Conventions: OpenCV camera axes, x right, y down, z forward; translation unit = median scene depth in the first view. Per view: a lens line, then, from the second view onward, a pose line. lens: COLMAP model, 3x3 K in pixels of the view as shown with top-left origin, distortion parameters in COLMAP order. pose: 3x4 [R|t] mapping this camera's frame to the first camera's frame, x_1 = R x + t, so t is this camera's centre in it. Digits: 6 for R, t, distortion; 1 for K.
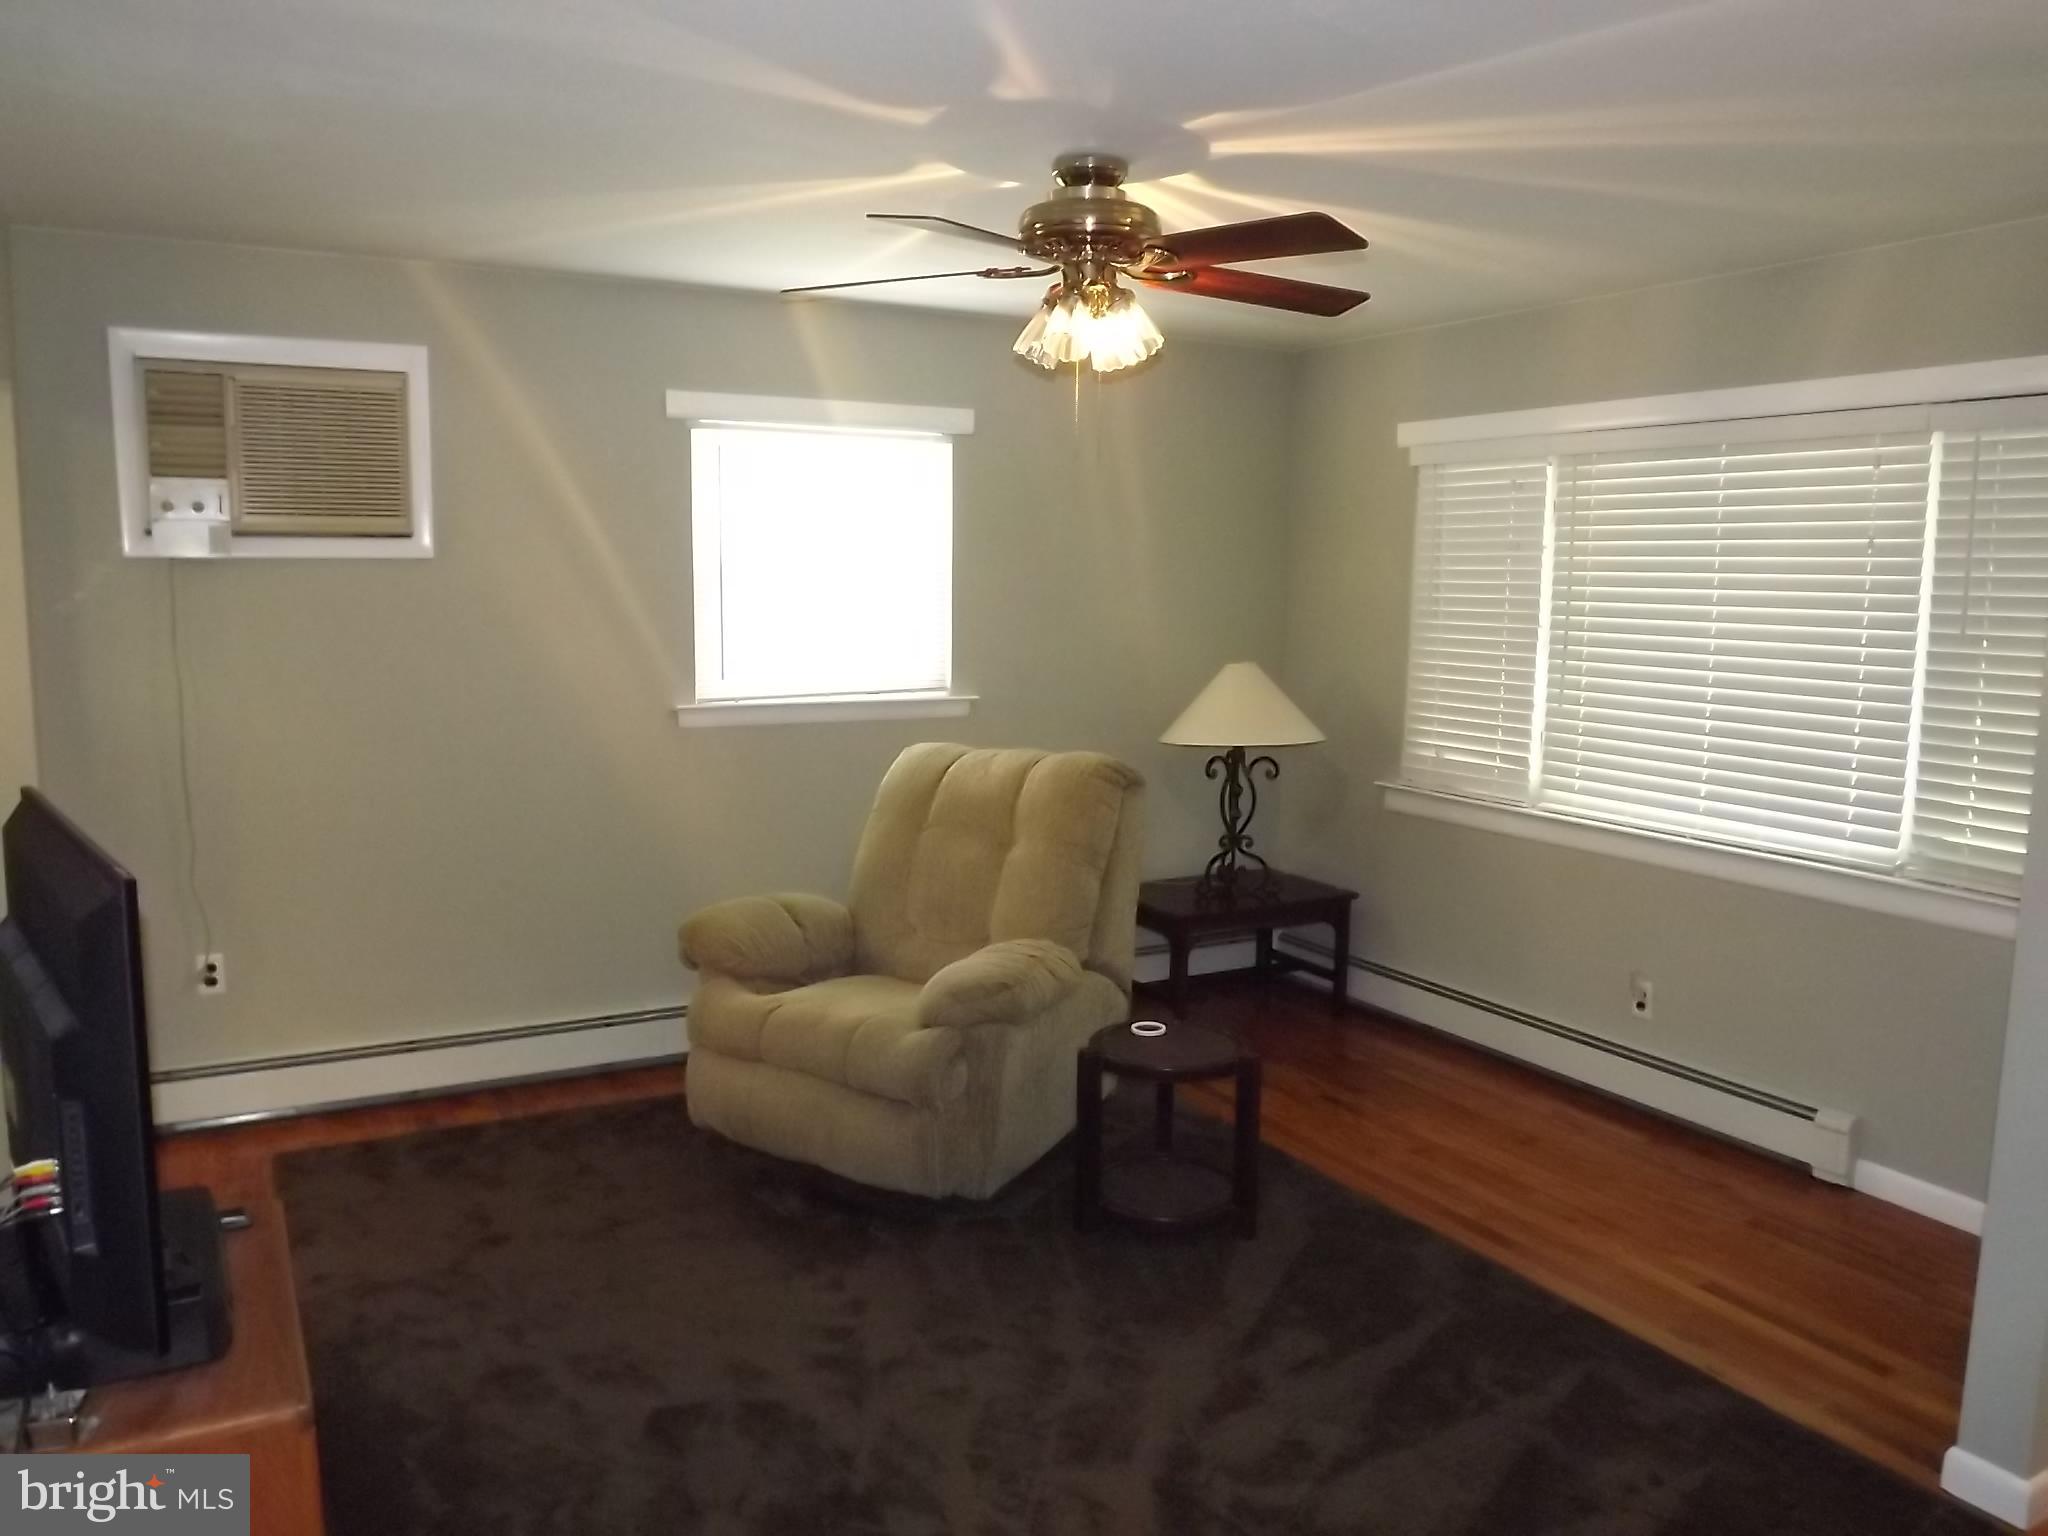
lens RADIAL K [[1488.3, 0, 1061.9], [0, 1488.3, 771.5], [0, 0, 1]] dist [-0.054073, 0.001803]
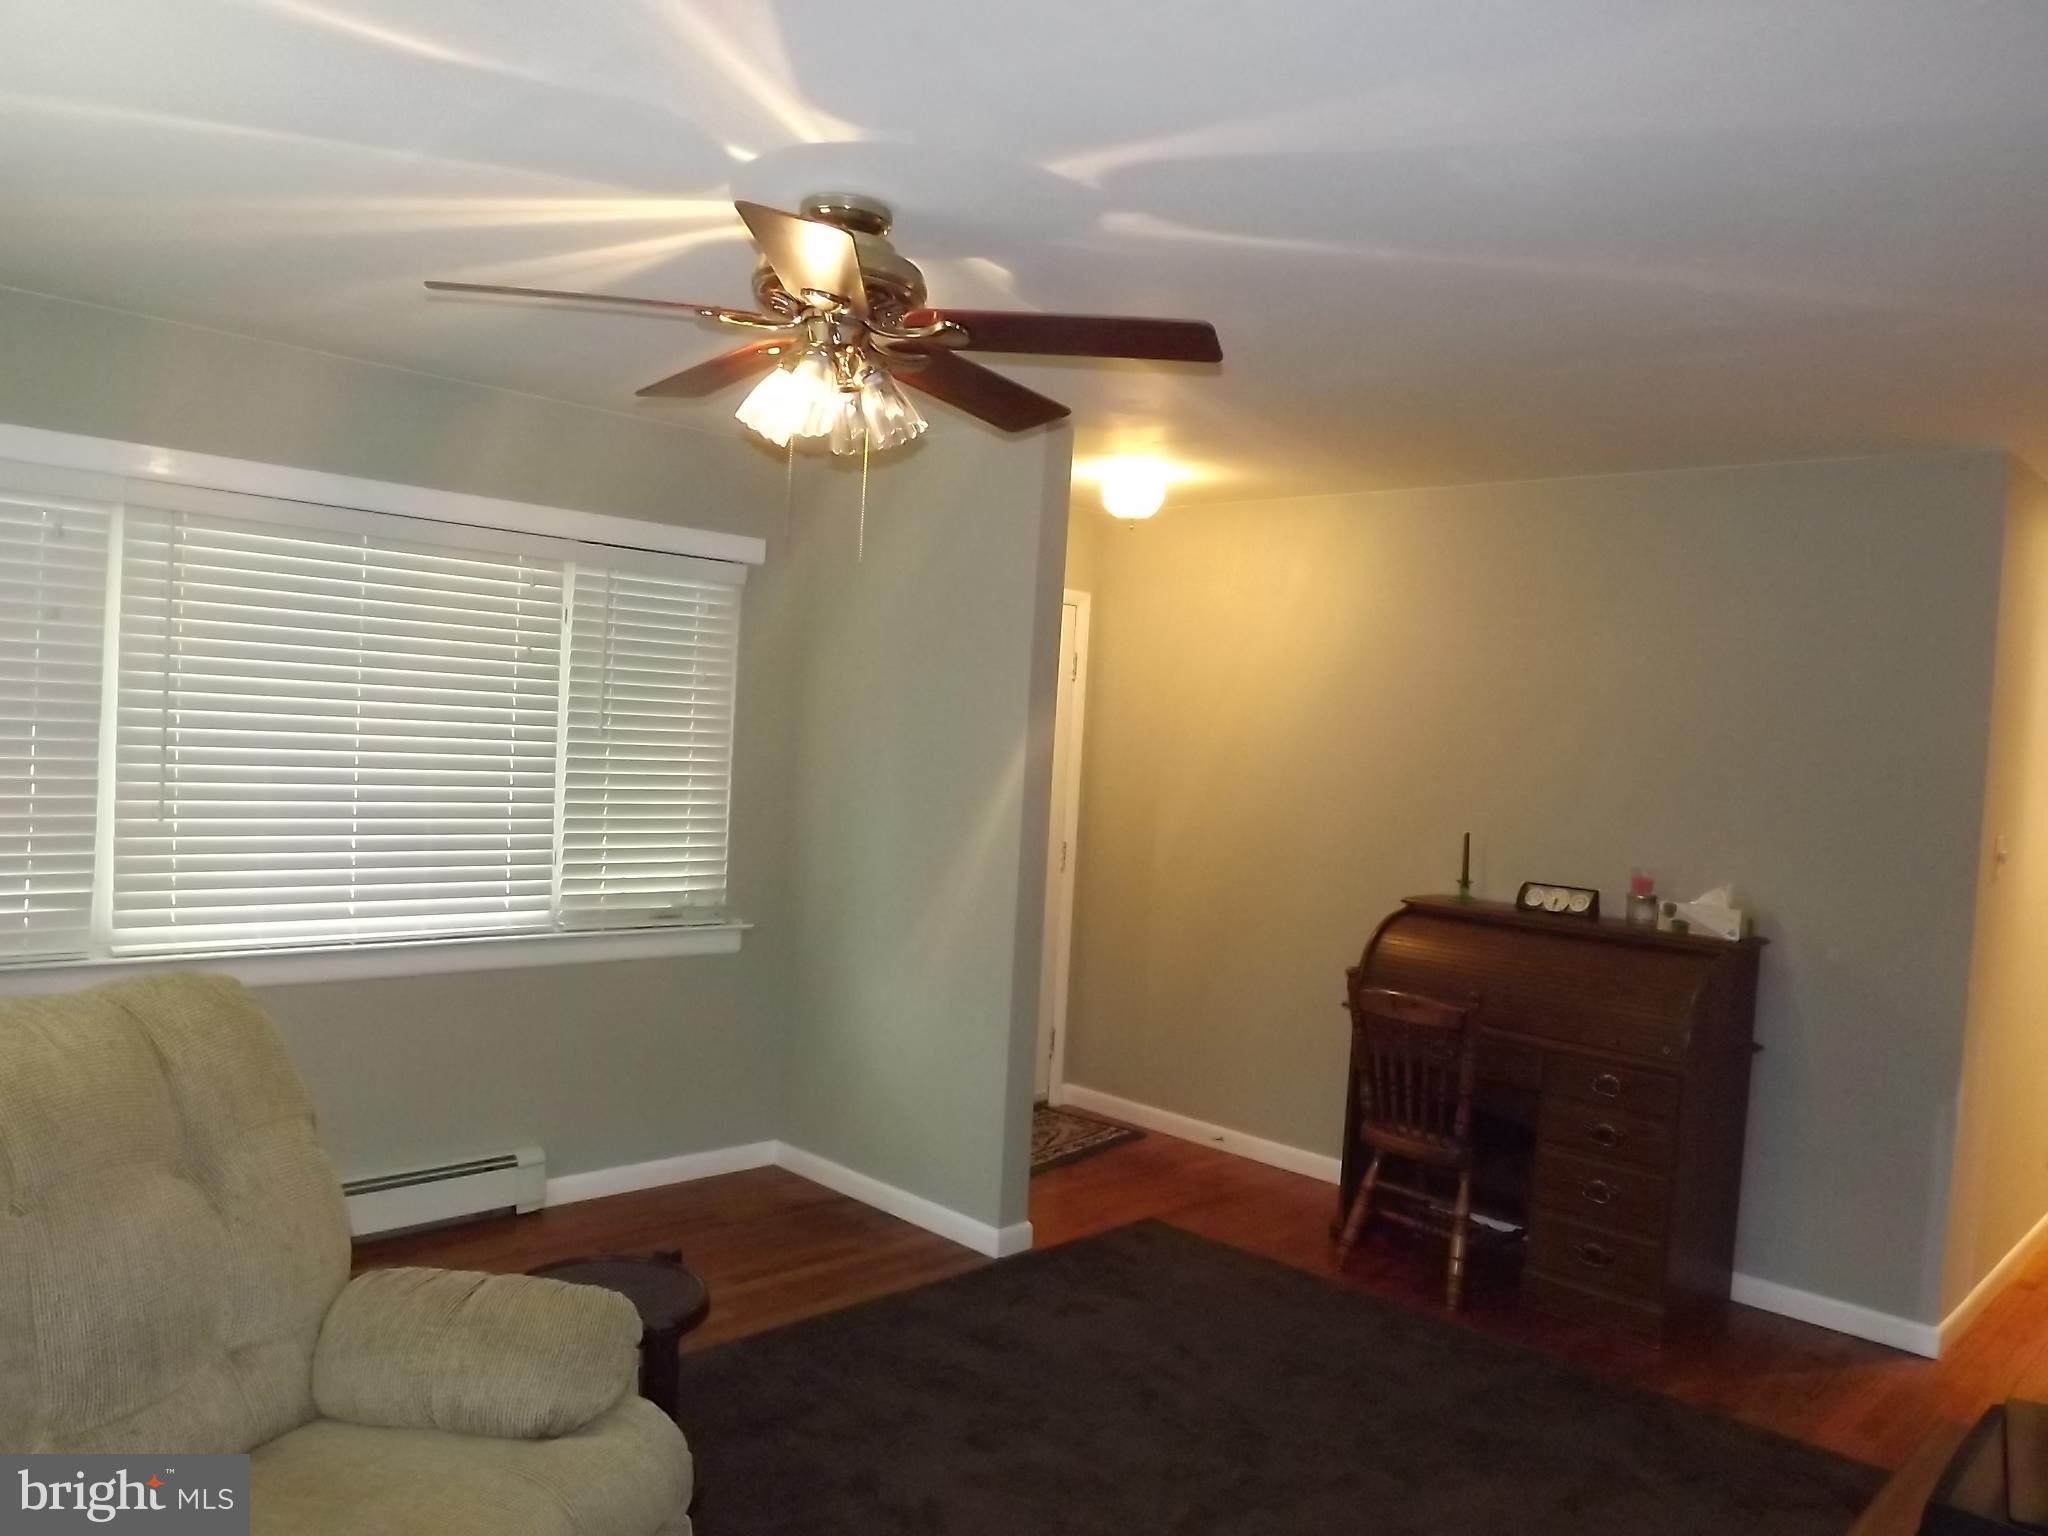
lens RADIAL K [[1488.3, 0, 1061.9], [0, 1488.3, 771.5], [0, 0, 1]] dist [-0.054073, 0.001803]
pose [[-0.275722, -0.058001, 0.959486, -0.622728], [0.061228, 0.995091, 0.077748, -0.114836], [-0.959285, 0.080184, -0.270818, 0.835441]]
